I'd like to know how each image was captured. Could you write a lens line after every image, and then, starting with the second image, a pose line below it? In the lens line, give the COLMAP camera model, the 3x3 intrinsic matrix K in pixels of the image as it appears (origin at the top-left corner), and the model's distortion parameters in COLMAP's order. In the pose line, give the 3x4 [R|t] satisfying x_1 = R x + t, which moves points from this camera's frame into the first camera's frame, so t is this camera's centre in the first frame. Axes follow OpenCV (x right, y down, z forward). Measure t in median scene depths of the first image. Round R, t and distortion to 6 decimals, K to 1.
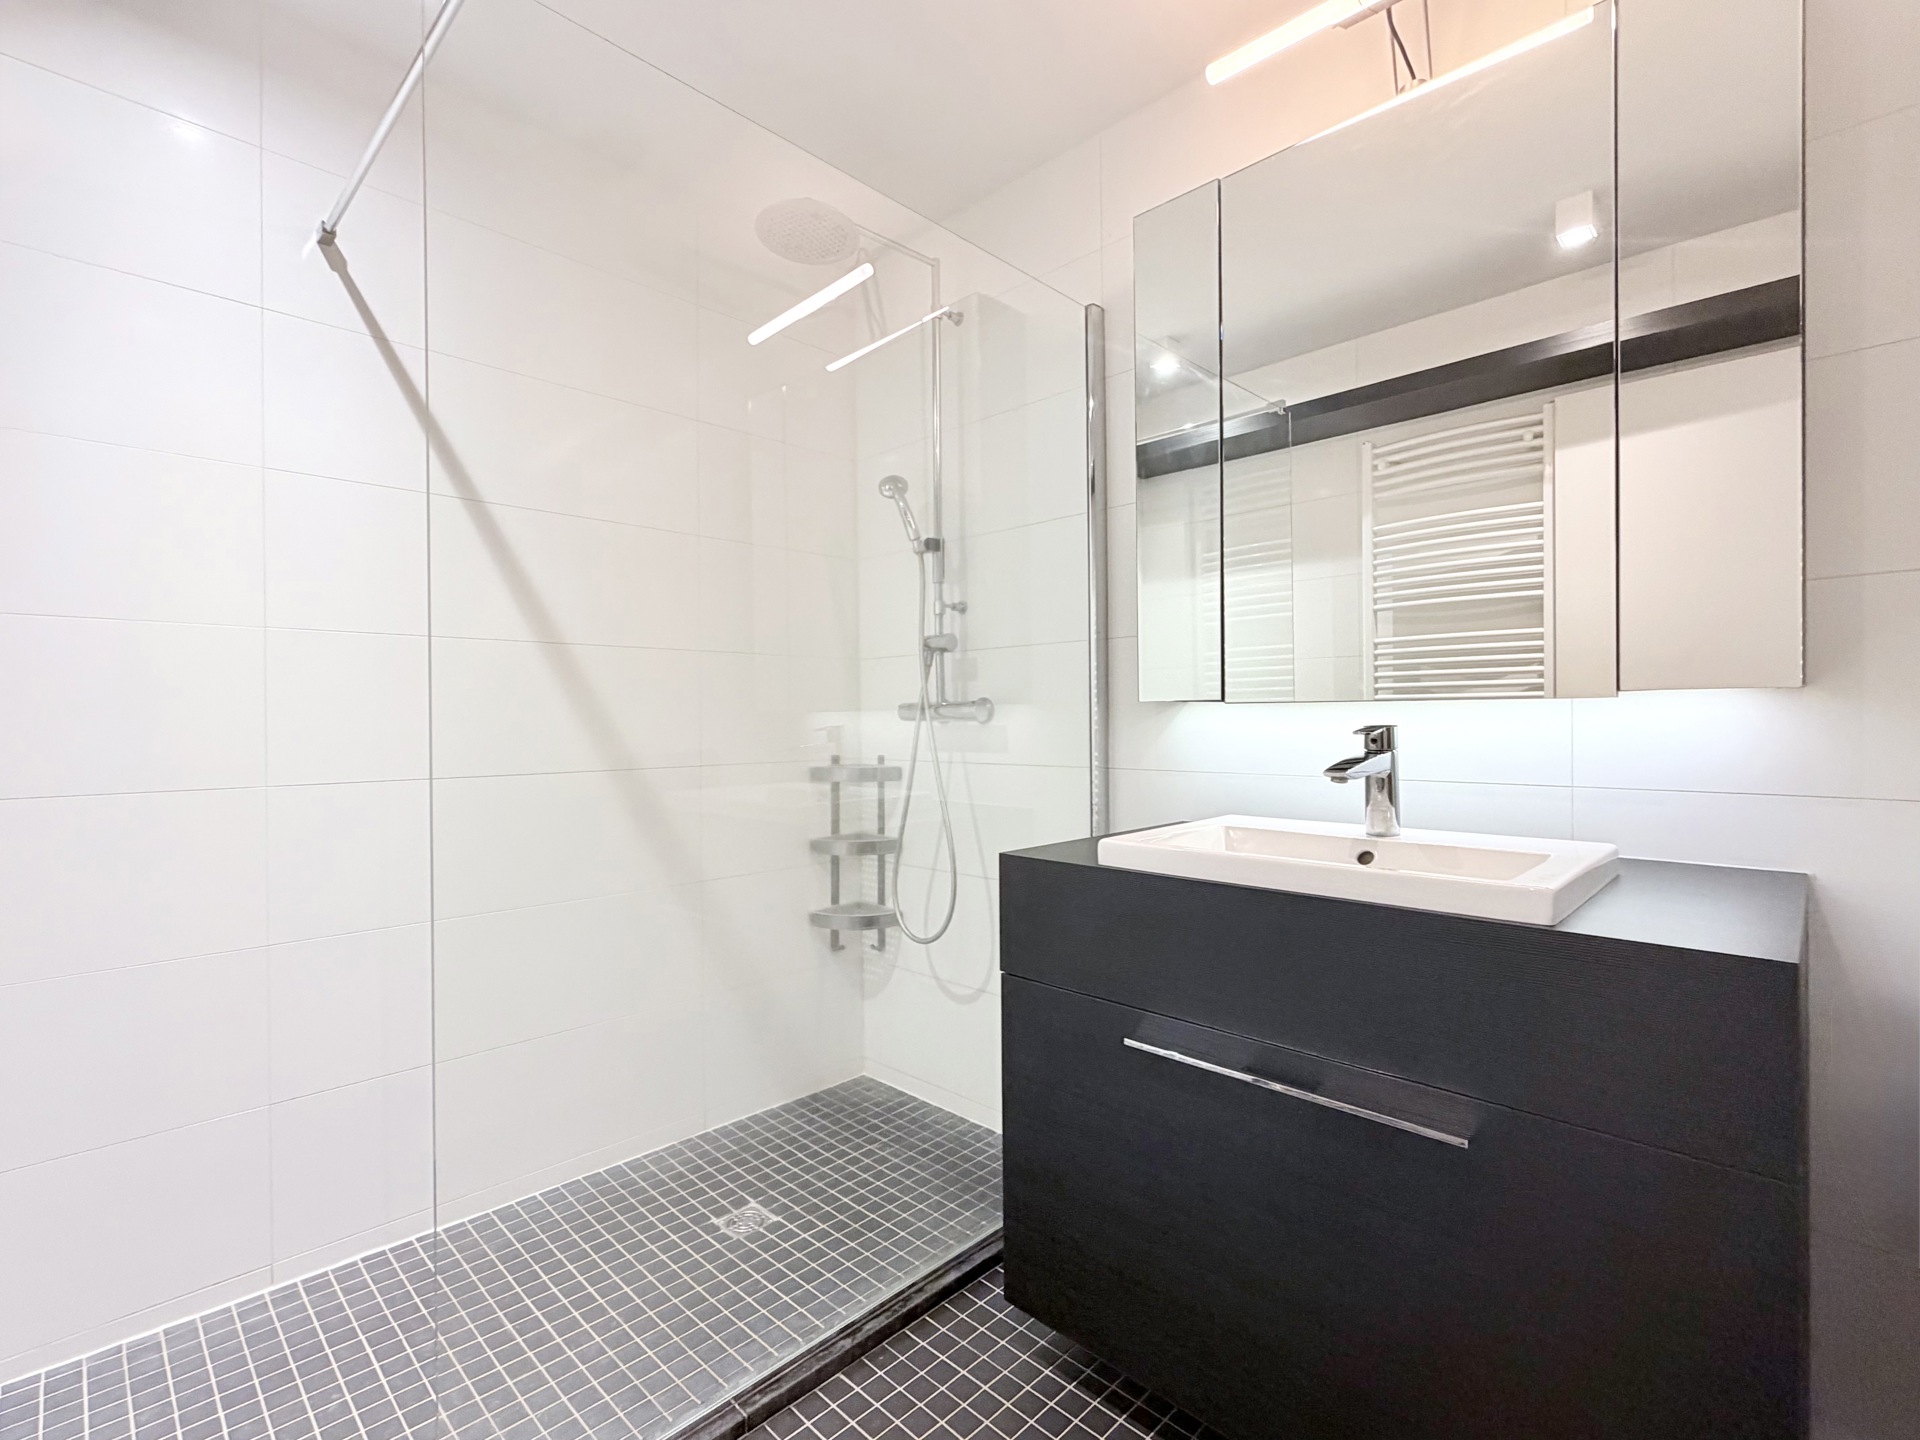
lens RADIAL K [[892.5, 0, 960.0], [0, 892.5, 720.0], [0, 0, 1]] dist [0.001217, 0.000071]
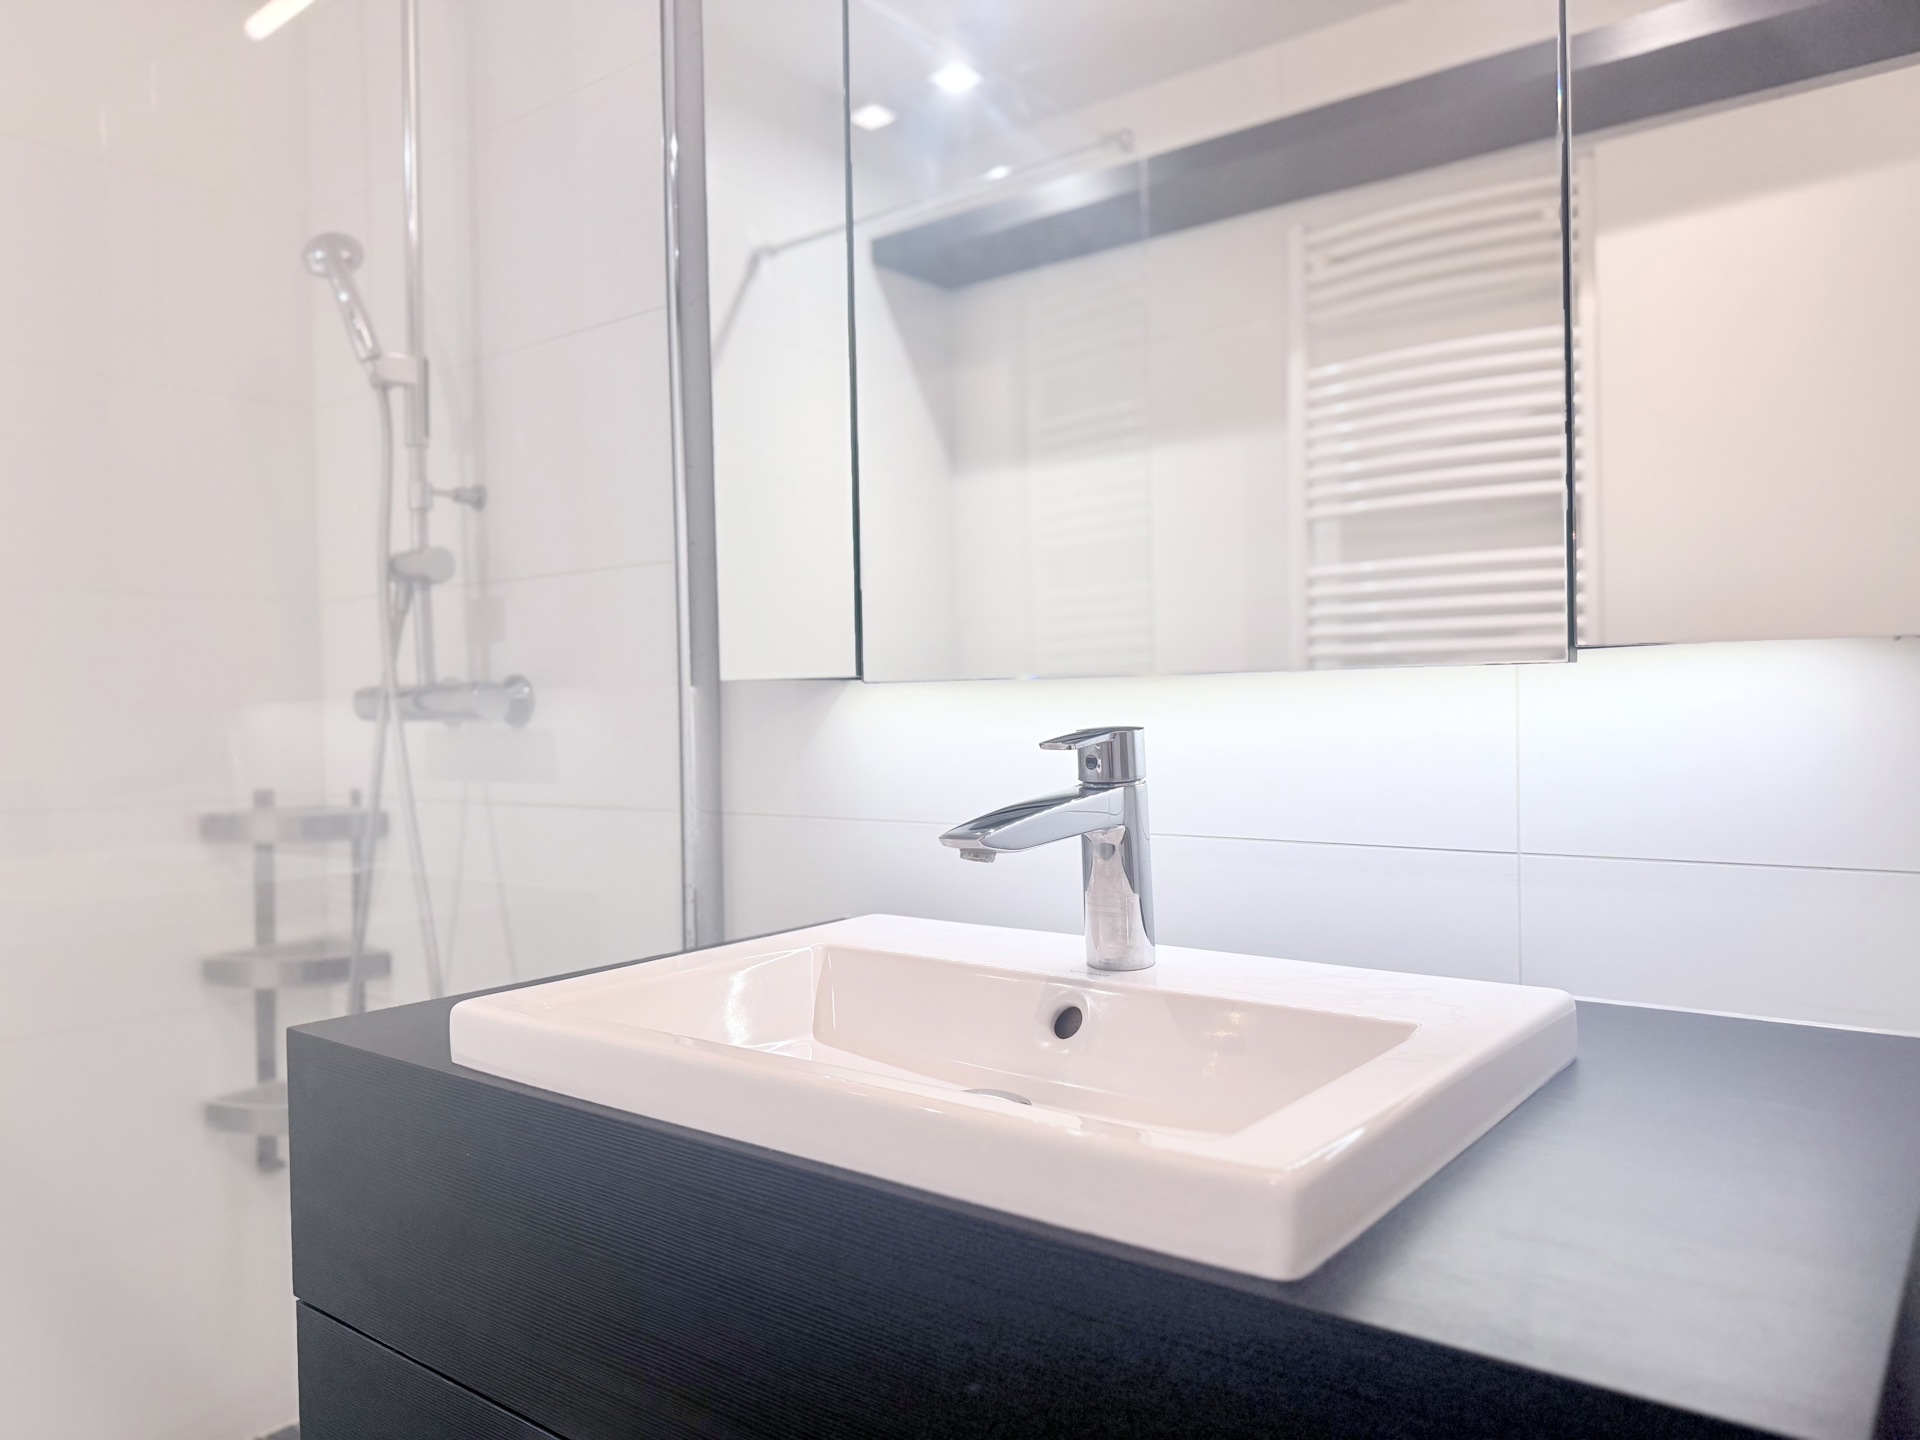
lens RADIAL K [[1349.0, 0, 998.2], [0, 1349.0, 723.6], [0, 0, 1]] dist [0.056340, -0.081612]
pose [[0.993730, -0.009467, 0.111406, 0.212327], [0.008505, 0.999922, 0.009102, -0.001974], [-0.111483, -0.008098, 0.993733, 0.200301]]
